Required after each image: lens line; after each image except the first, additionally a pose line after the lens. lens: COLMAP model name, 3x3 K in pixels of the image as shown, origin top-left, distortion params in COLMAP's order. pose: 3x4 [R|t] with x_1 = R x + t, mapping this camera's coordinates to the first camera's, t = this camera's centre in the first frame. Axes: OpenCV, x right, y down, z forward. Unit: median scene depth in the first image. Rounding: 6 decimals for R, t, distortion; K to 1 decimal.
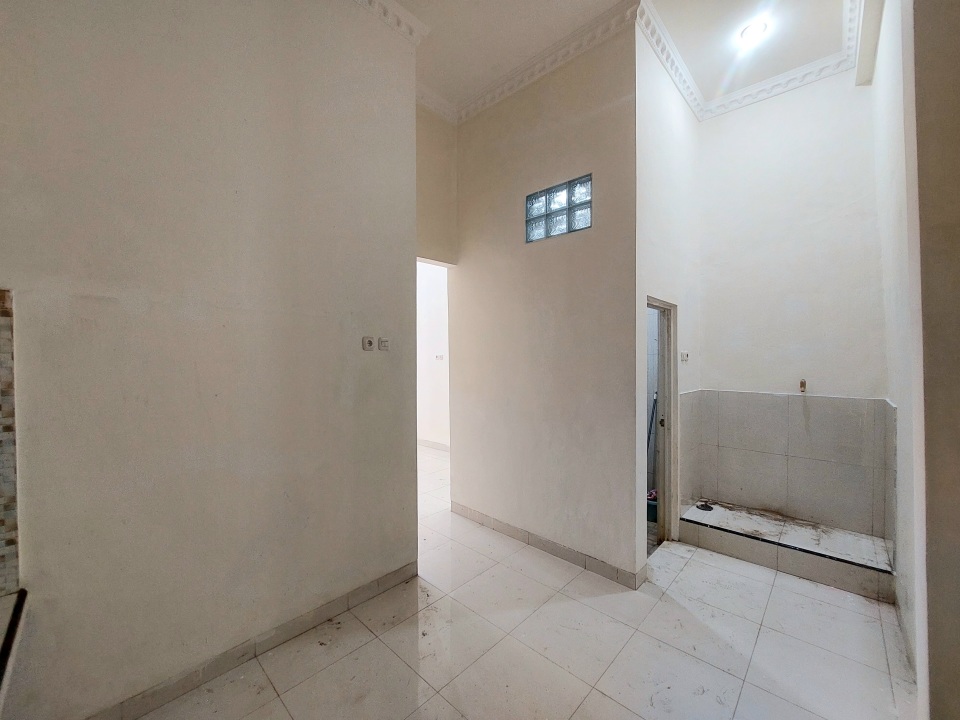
lens RADIAL K [[382.8, 0, 484.5], [0, 382.8, 358.2], [0, 0, 1]] dist [-0.001034, -0.007627]
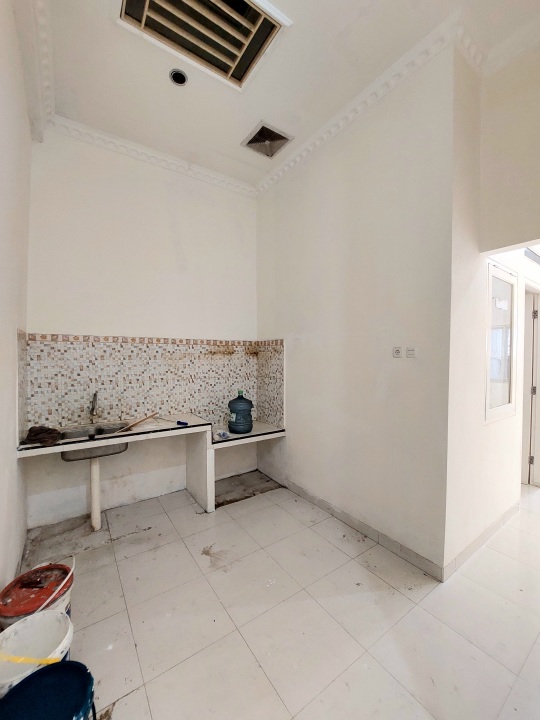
lens RADIAL K [[287.1, 0, 268.6], [0, 287.1, 360.3], [0, 0, 1]] dist [-0.001034, -0.007627]
pose [[-0.206798, 0.024818, -0.978069, 0.708175], [-0.012289, 0.999533, 0.027961, -0.033326], [0.978307, 0.017802, -0.206396, 0.783602]]
